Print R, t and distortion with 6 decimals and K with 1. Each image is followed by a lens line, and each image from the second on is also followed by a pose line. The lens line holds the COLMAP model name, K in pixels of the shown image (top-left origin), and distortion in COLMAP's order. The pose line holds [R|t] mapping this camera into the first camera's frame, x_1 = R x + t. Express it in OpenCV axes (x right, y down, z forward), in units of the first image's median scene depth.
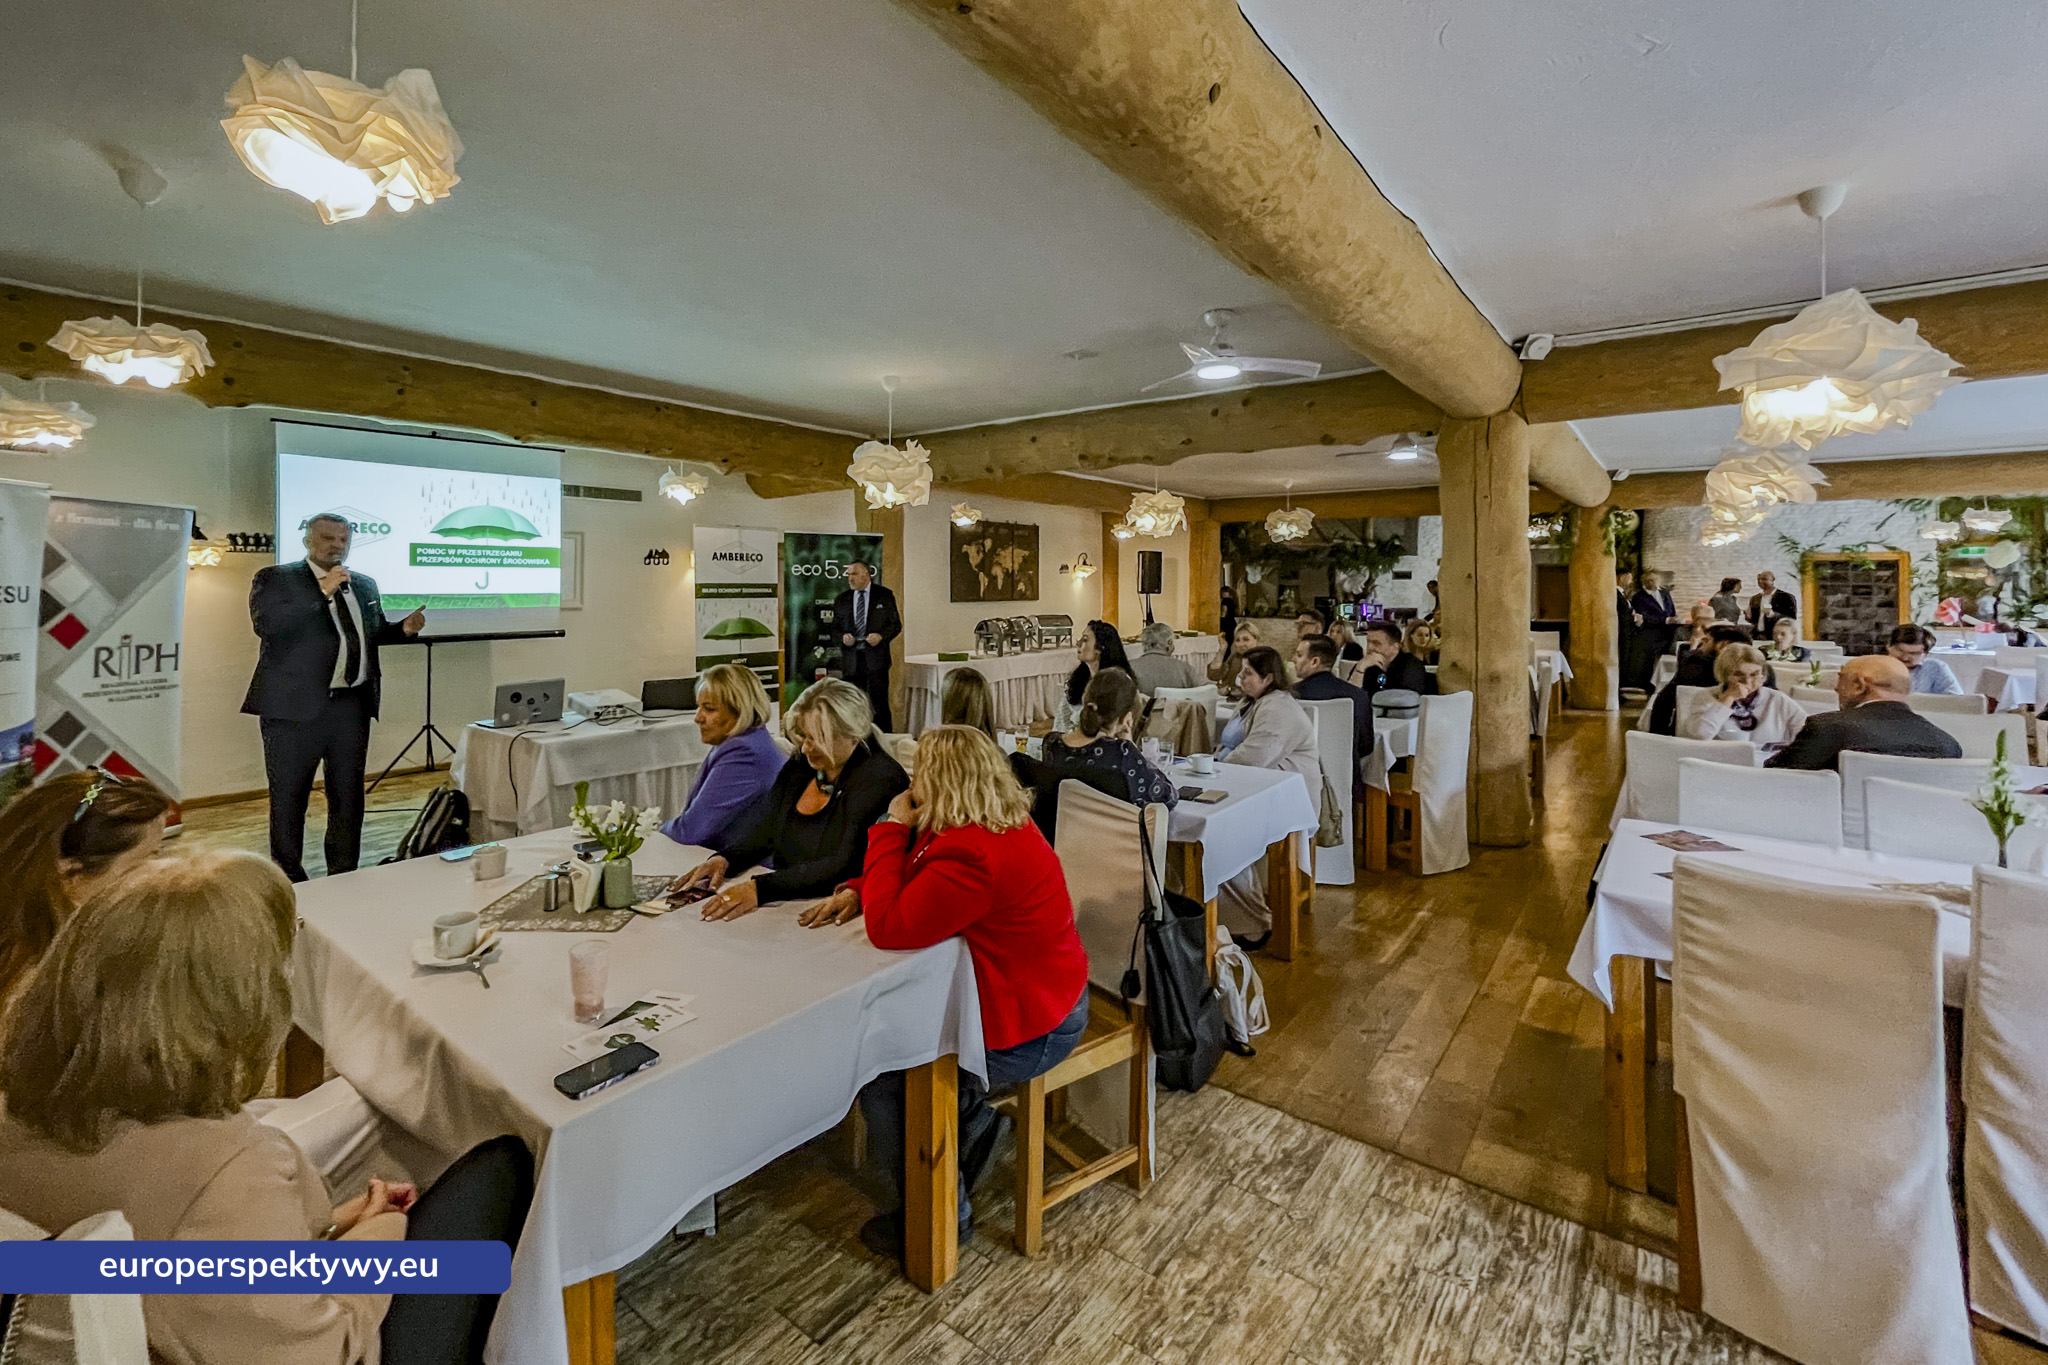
lens RADIAL K [[881.6, 0, 981.9], [0, 881.6, 569.6], [0, 0, 1]] dist [-0.003947, -0.000608]
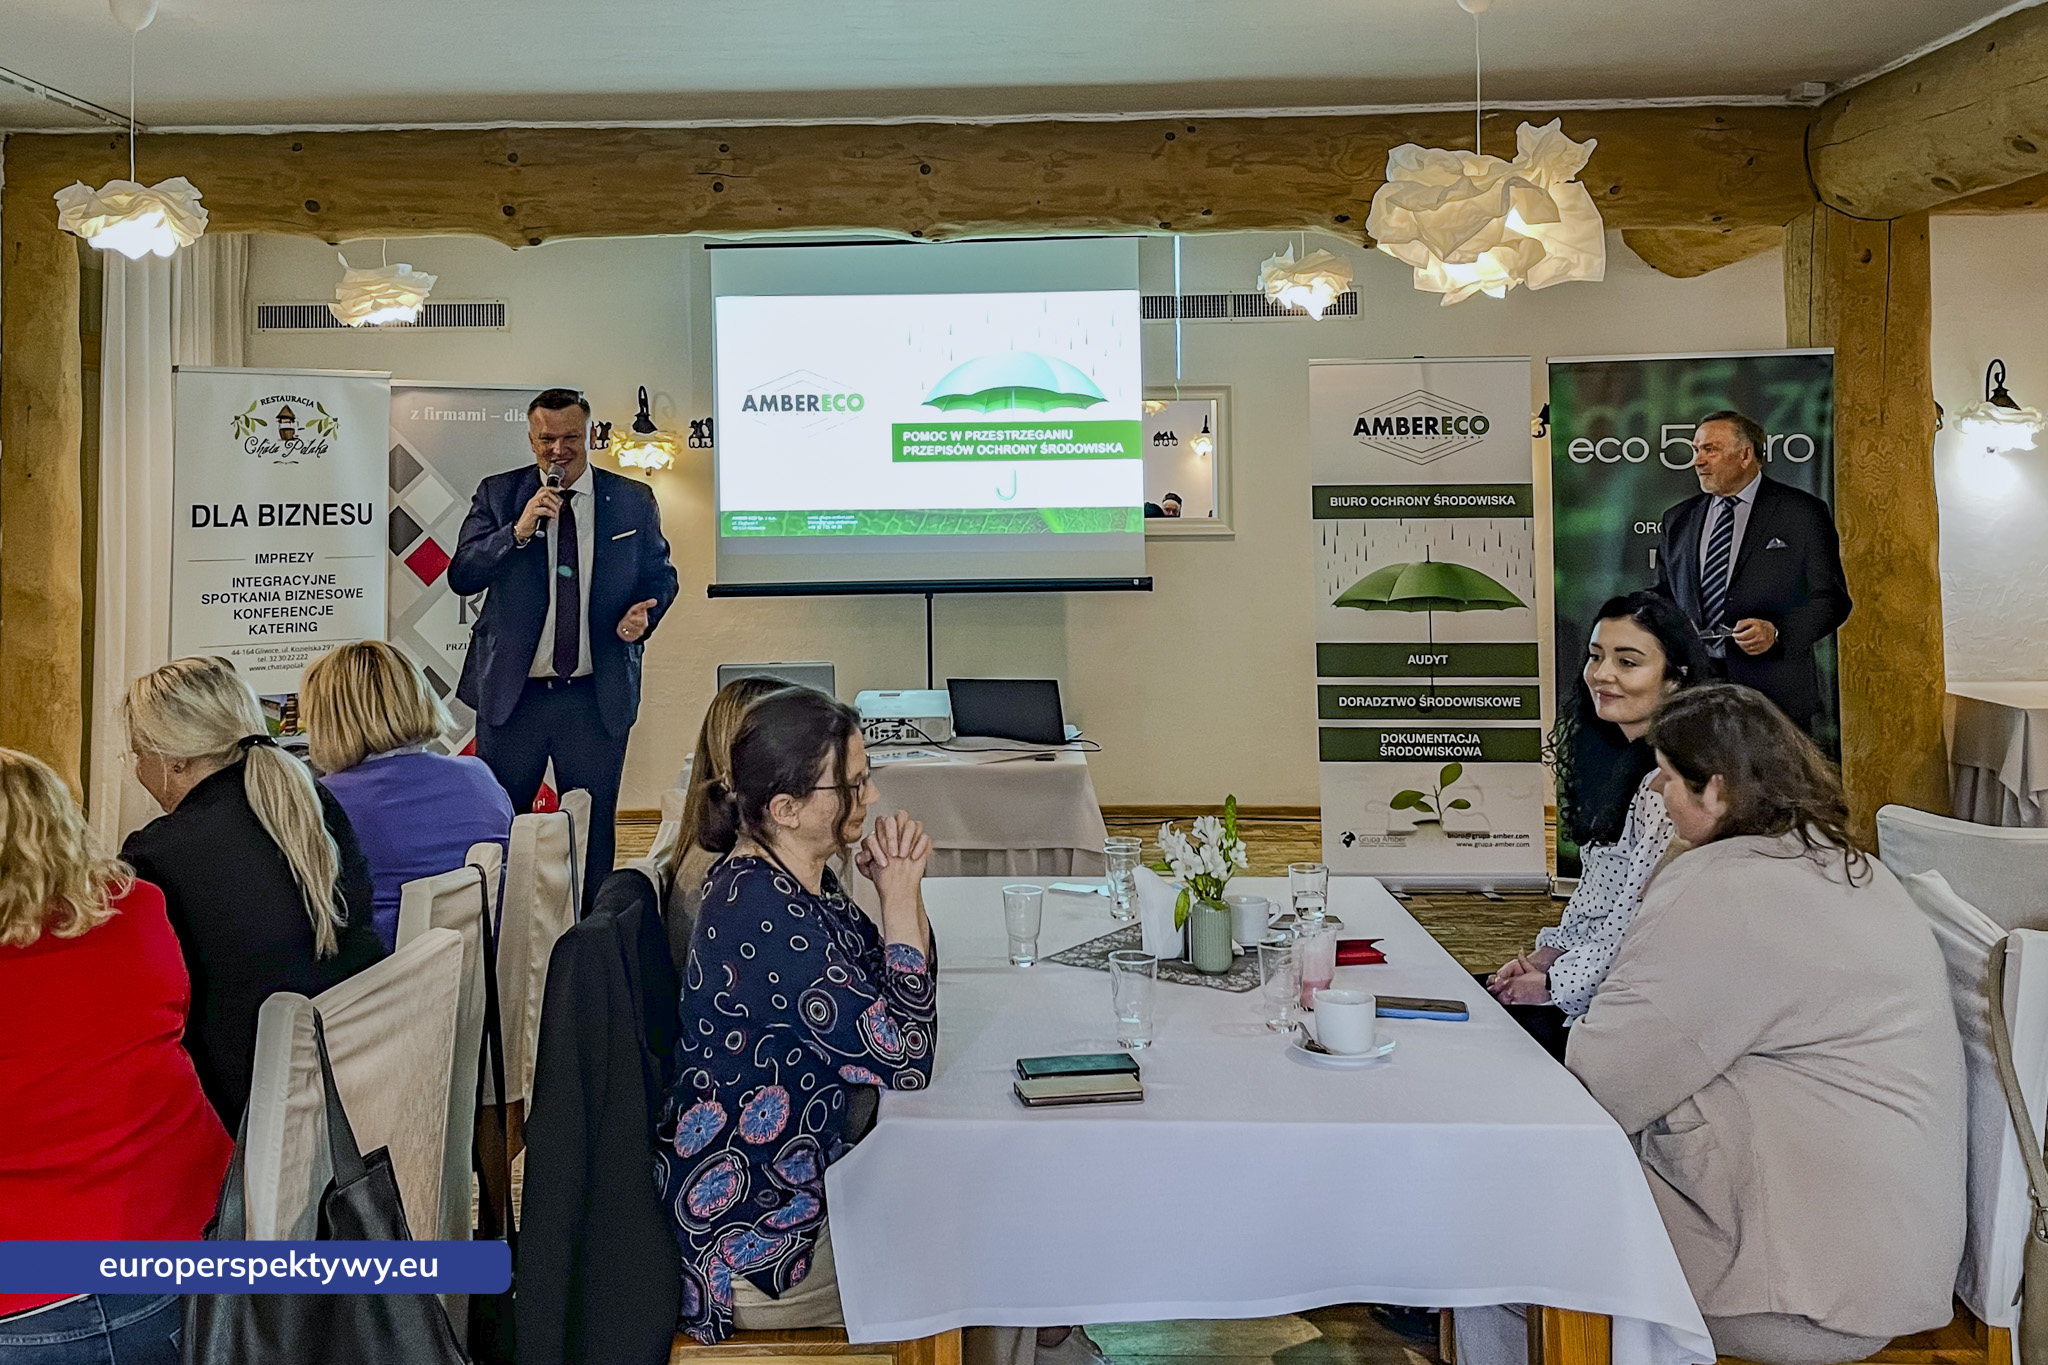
lens RADIAL K [[1949.8, 0, 925.4], [0, 1949.8, 421.2], [0, 0, 1]] dist [0.118586, -0.185886]
pose [[0.598083, -0.036785, -0.800590, 0.376523], [0.027203, 0.999302, -0.025594, 0.002108], [0.800972, -0.006471, 0.598666, 0.204204]]
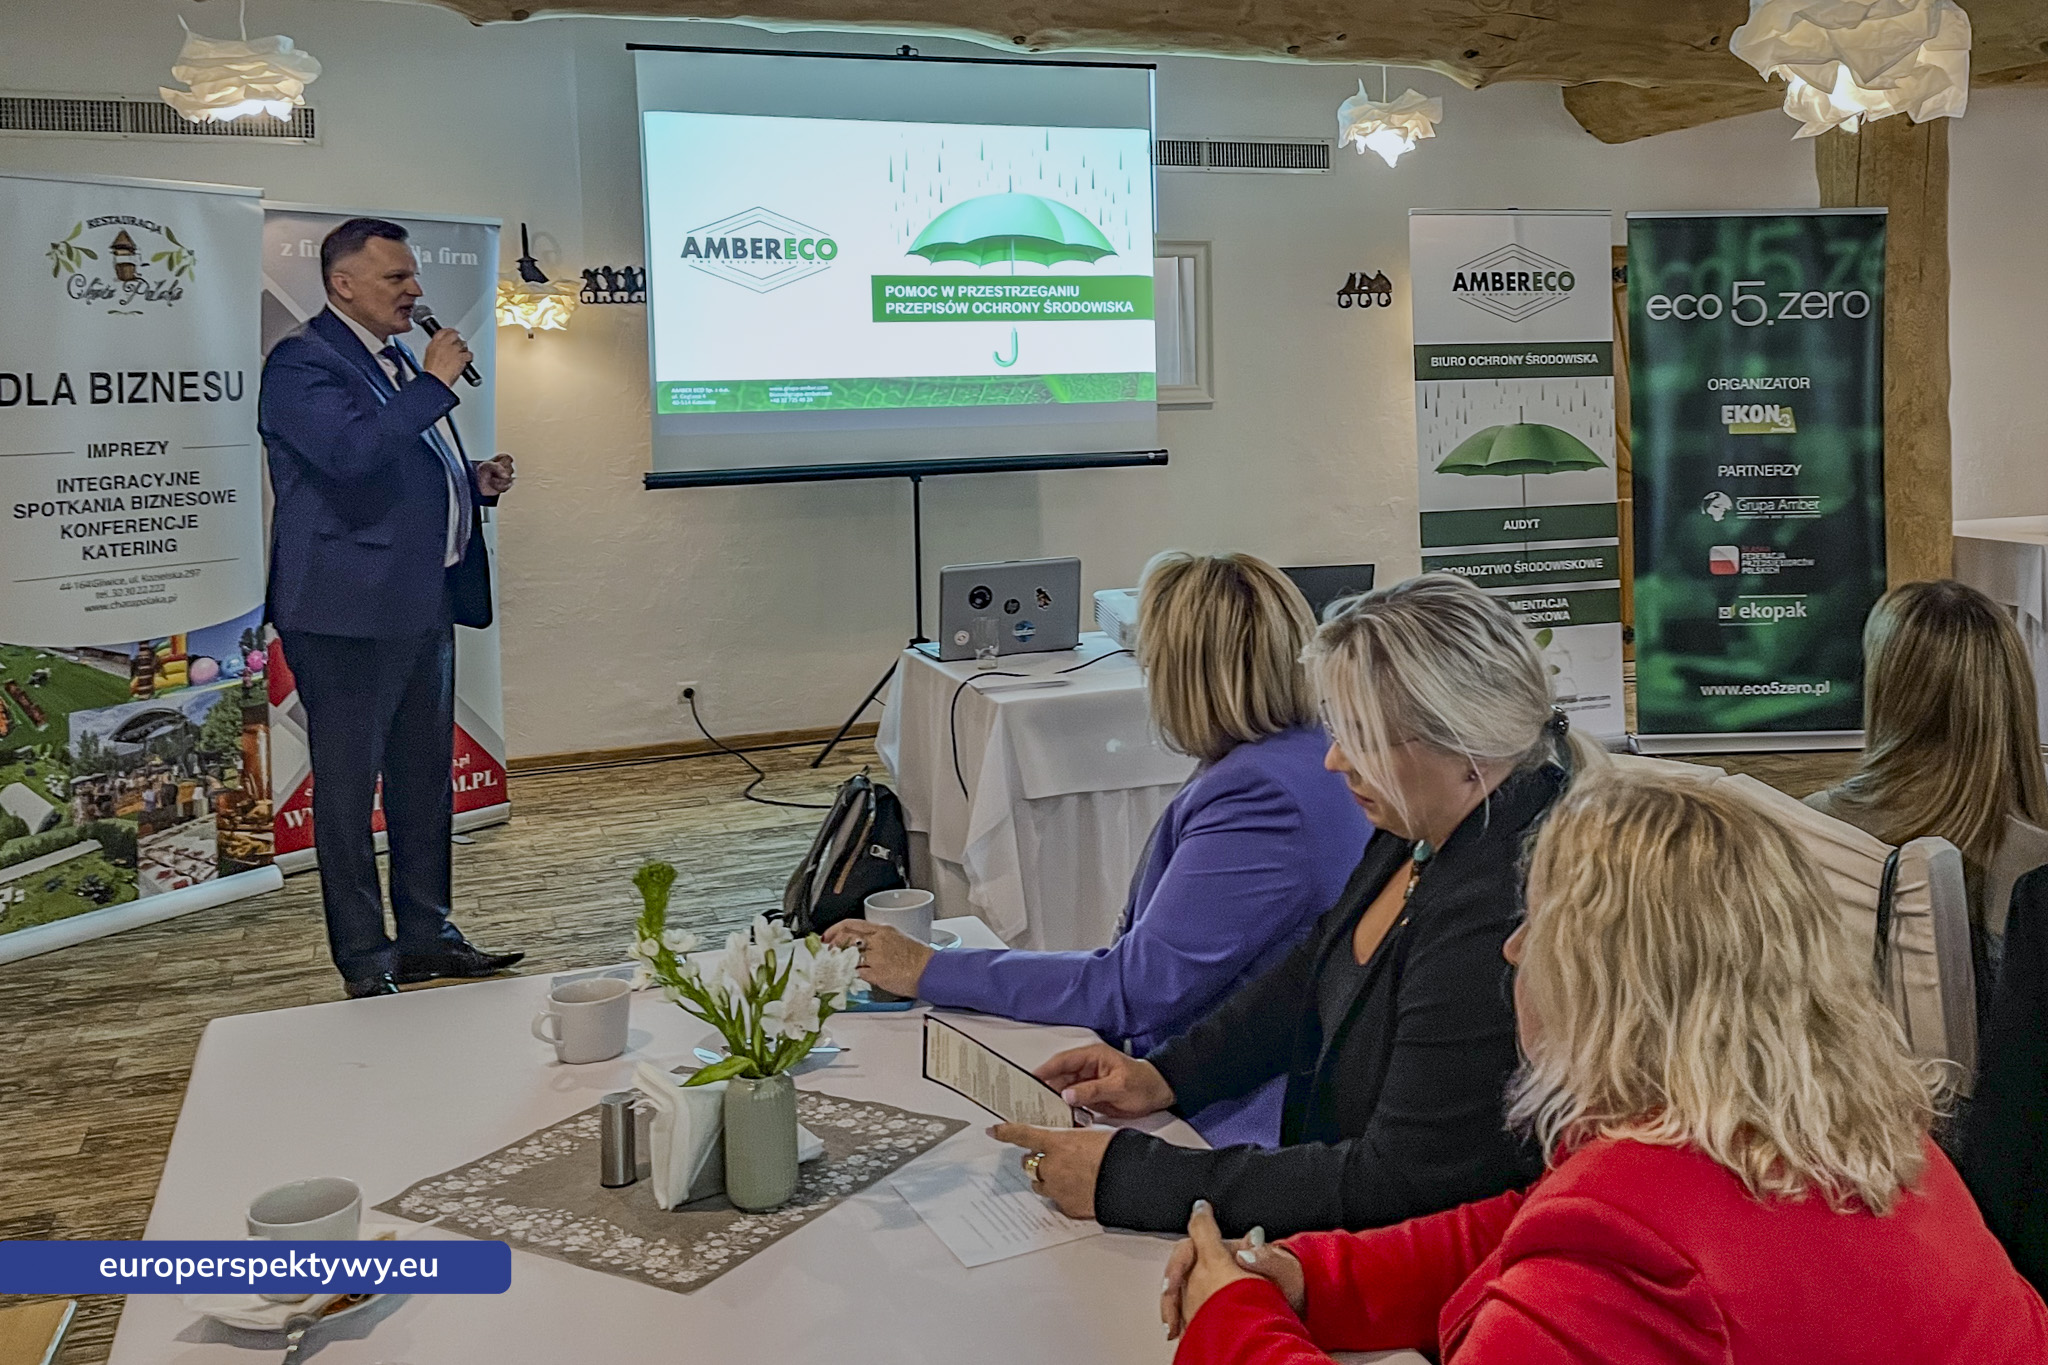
lens RADIAL K [[1925.5, 0, 1238.0], [0, 1925.5, 434.5], [0, 0, 1]] dist [0.116378, -0.170814]
pose [[0.883011, 0.000088, -0.469351, 0.044391], [0.028630, 0.998128, 0.054051, 0.005459], [0.468477, -0.061165, 0.881356, 0.110055]]
